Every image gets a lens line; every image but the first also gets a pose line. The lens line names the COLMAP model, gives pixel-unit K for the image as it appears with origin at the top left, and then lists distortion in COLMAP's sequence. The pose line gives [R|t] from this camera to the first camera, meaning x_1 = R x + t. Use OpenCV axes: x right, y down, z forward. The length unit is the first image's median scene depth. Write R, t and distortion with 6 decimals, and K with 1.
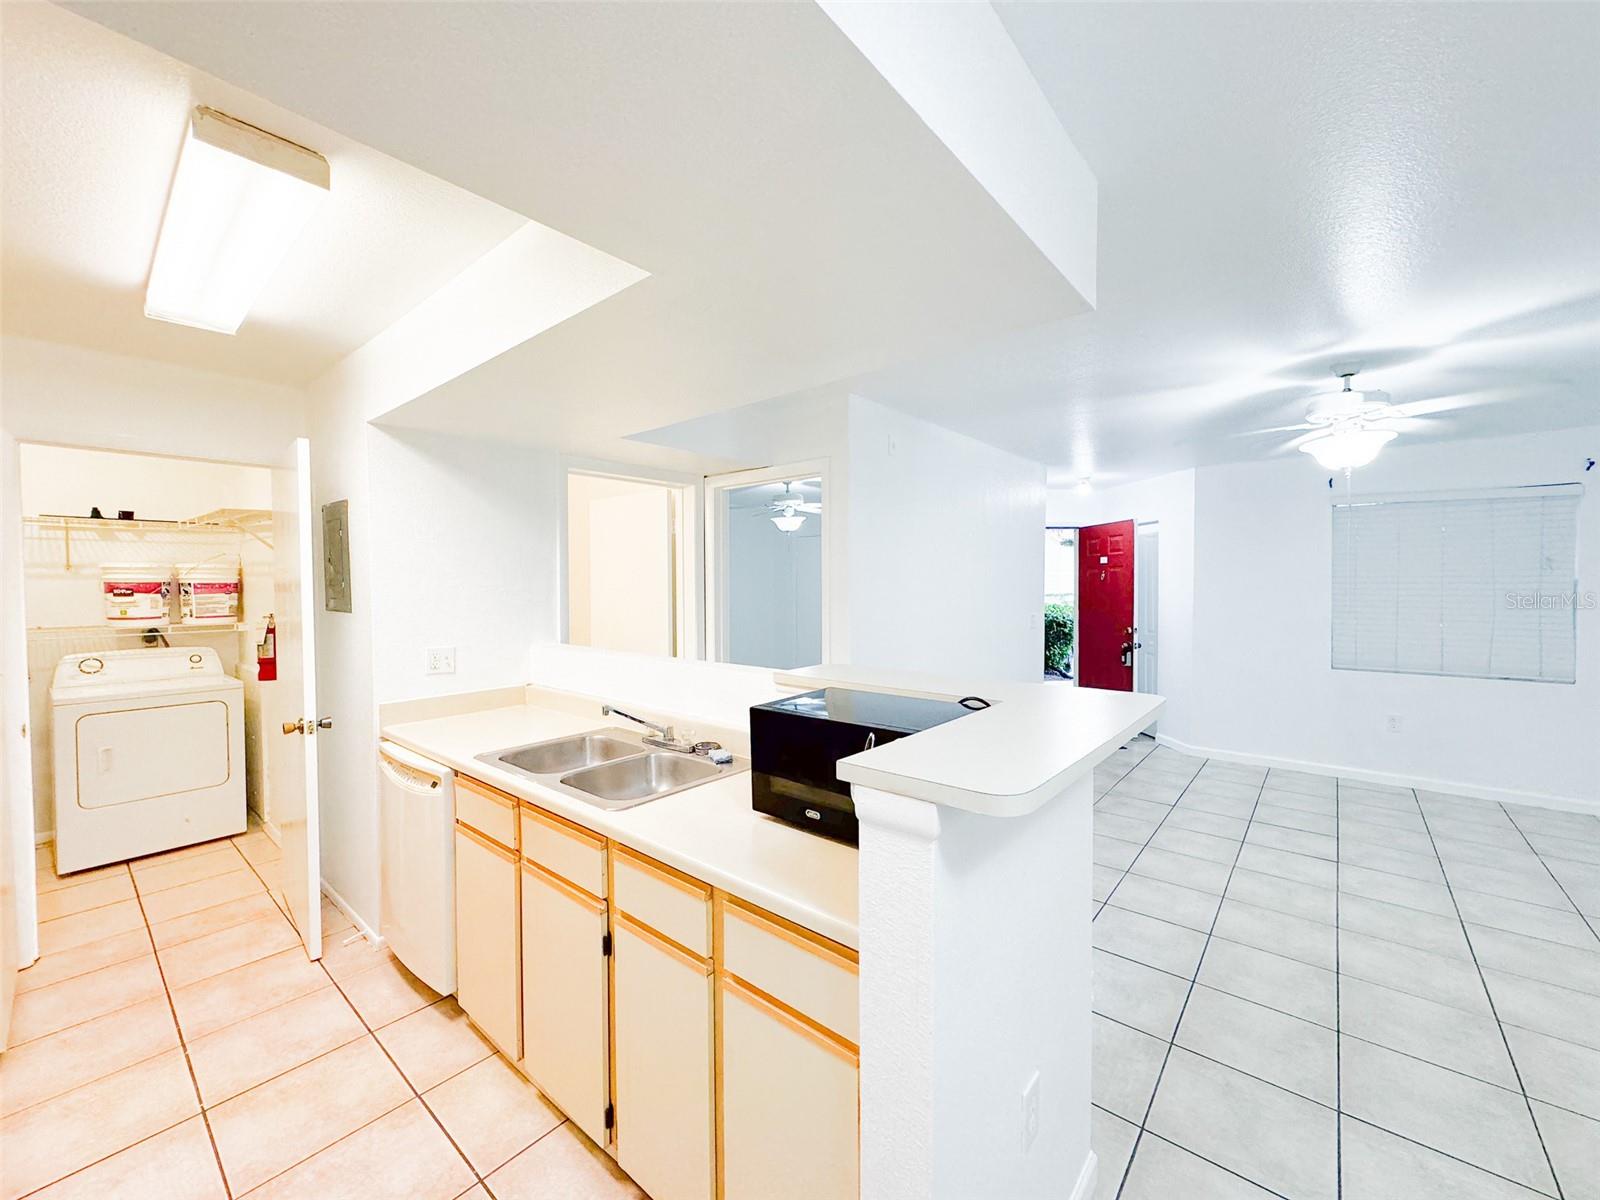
lens RADIAL K [[638.5, 0, 796.1], [0, 638.5, 592.1], [0, 0, 1]] dist [0.001332, -0.000283]
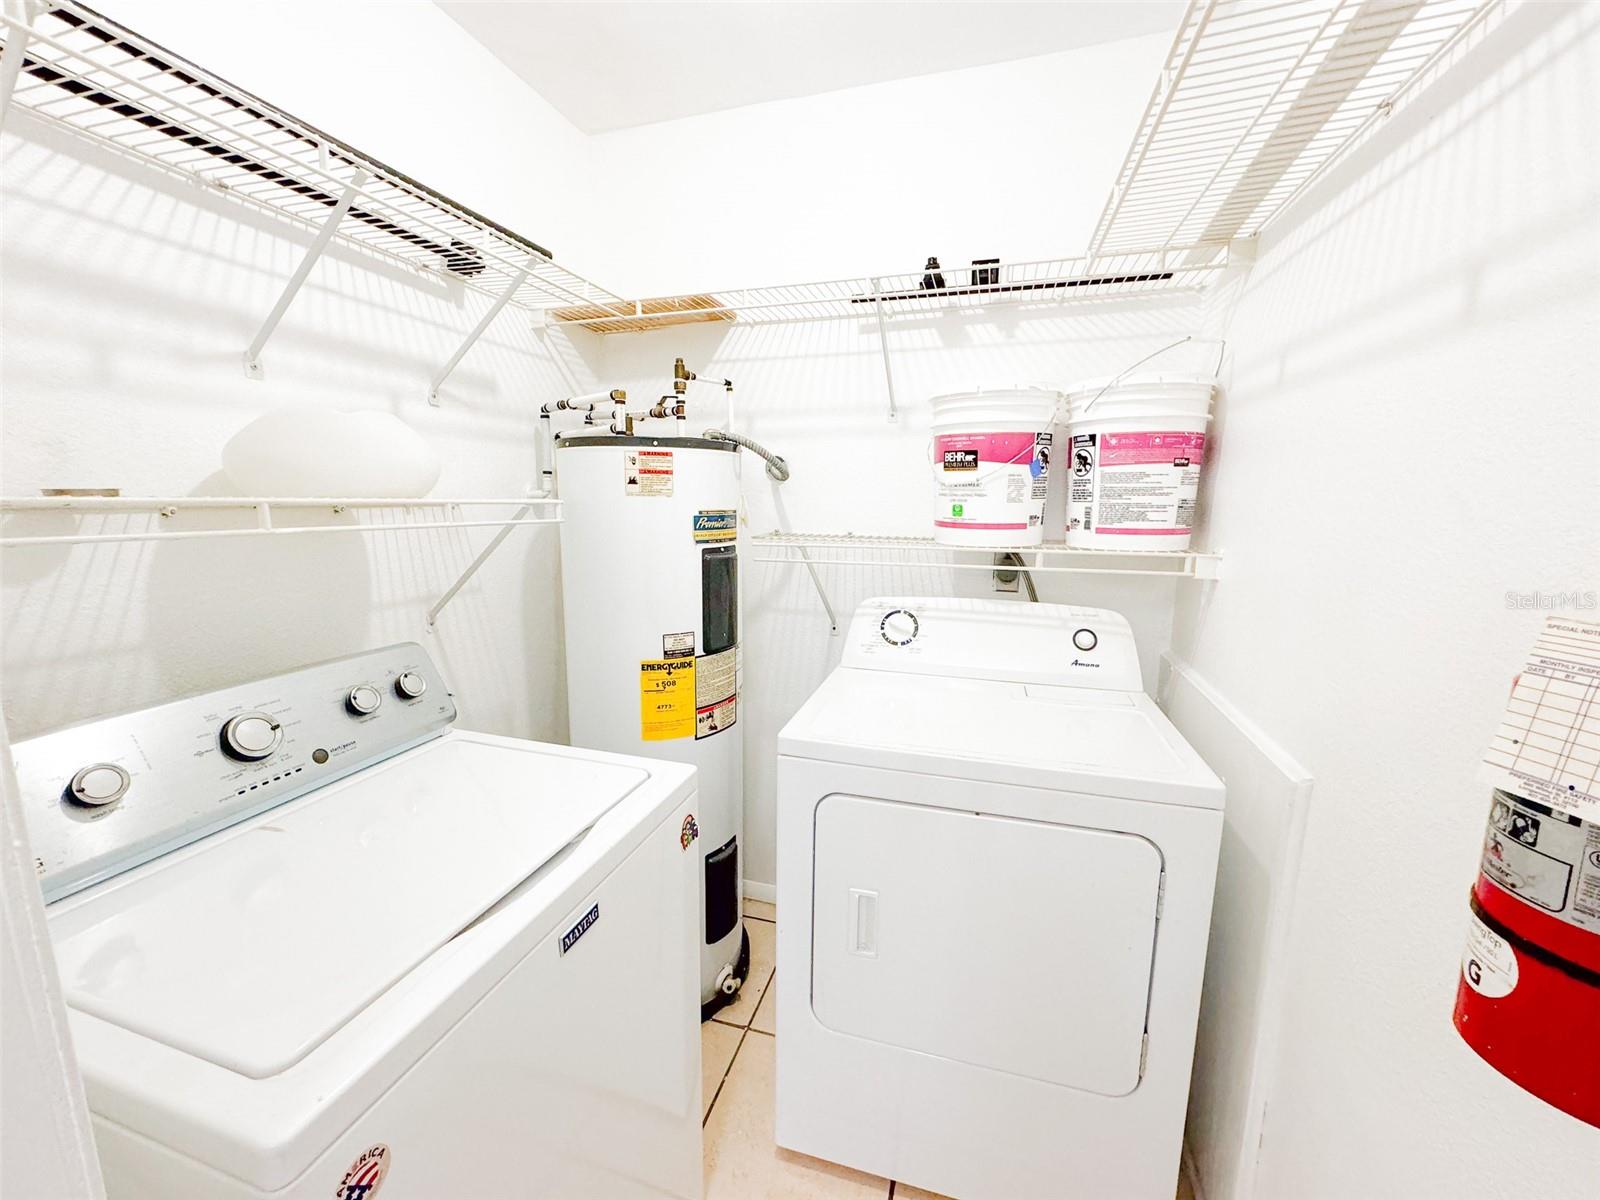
lens RADIAL K [[638.5, 0, 797.5], [0, 638.5, 599.1], [0, 0, 1]] dist [0.001332, -0.000283]
pose [[0.399957, 0.150113, -0.904157, -0.690628], [-0.028738, 0.988065, 0.151332, 0.028403], [0.916083, -0.034543, 0.399497, 0.715248]]
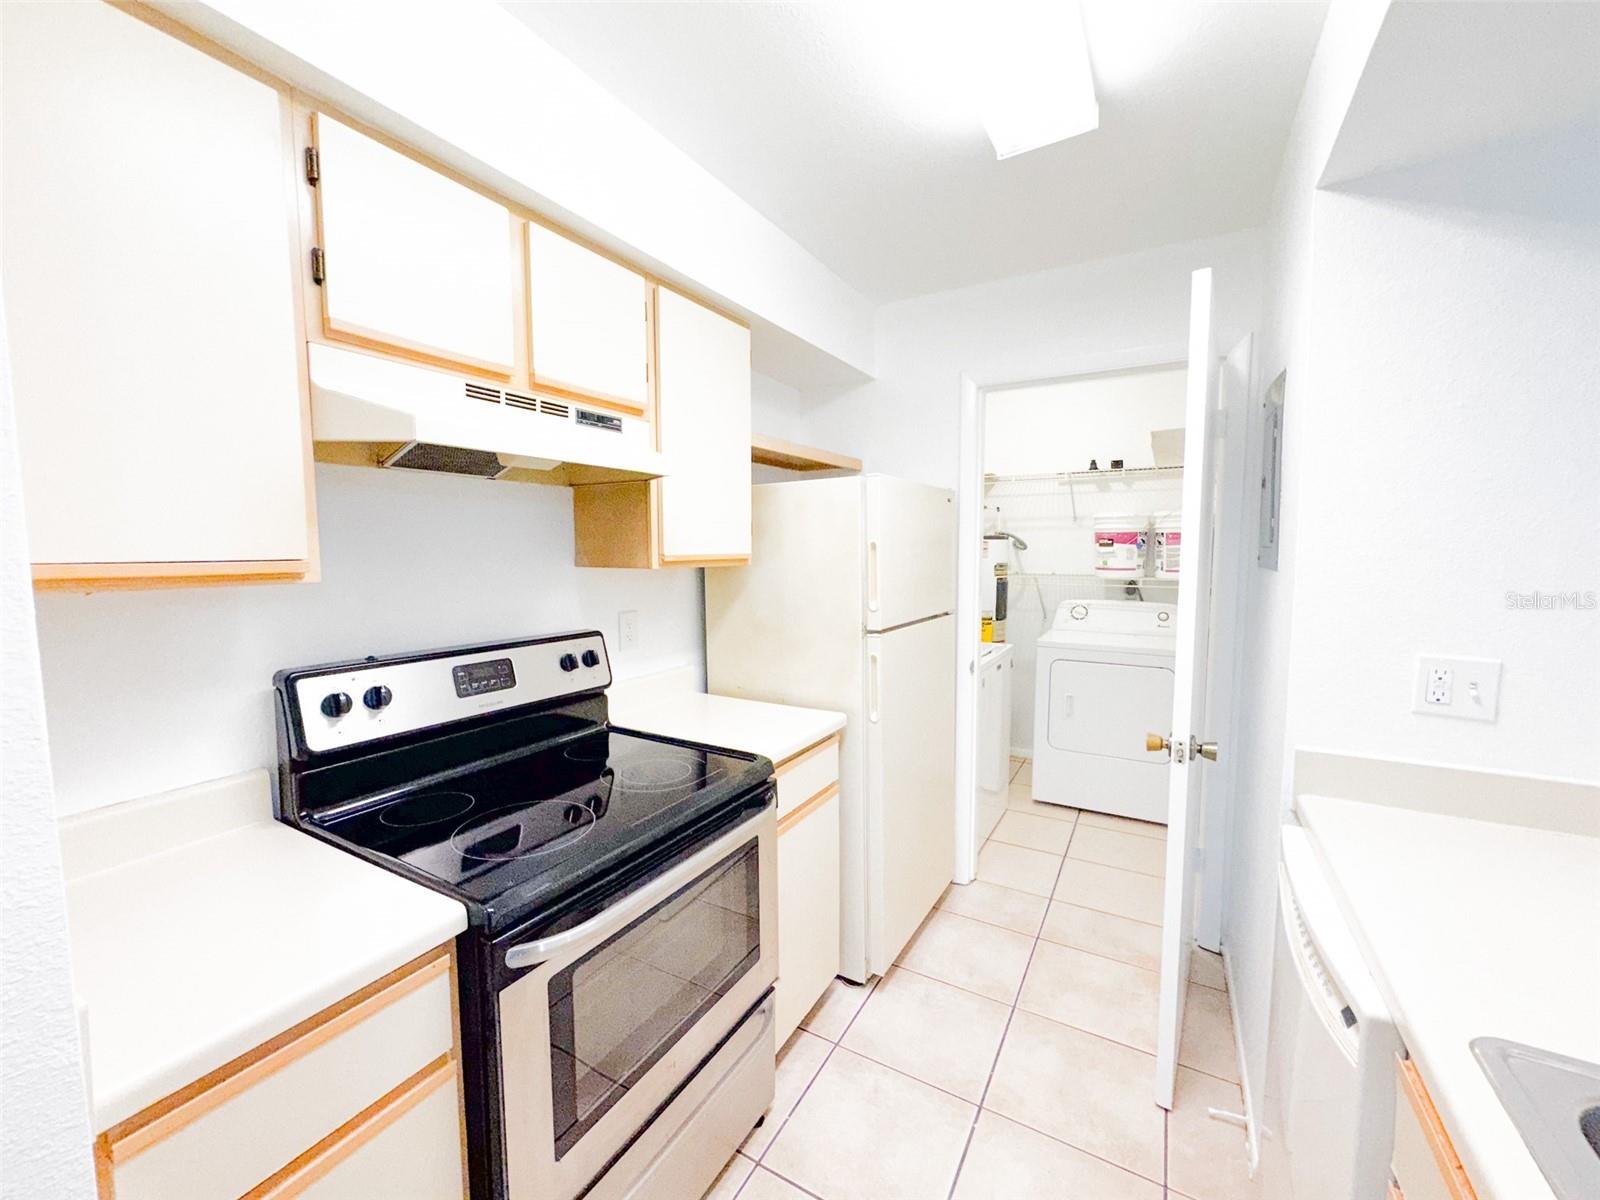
lens RADIAL K [[638.5, 0, 796.3], [0, 638.5, 600.2], [0, 0, 1]] dist [0.001332, -0.000283]
pose [[0.178848, 0.088481, -0.979890, -0.148991], [-0.018285, 0.996075, 0.086605, 0.012422], [0.983707, 0.002428, 0.179764, 0.332959]]
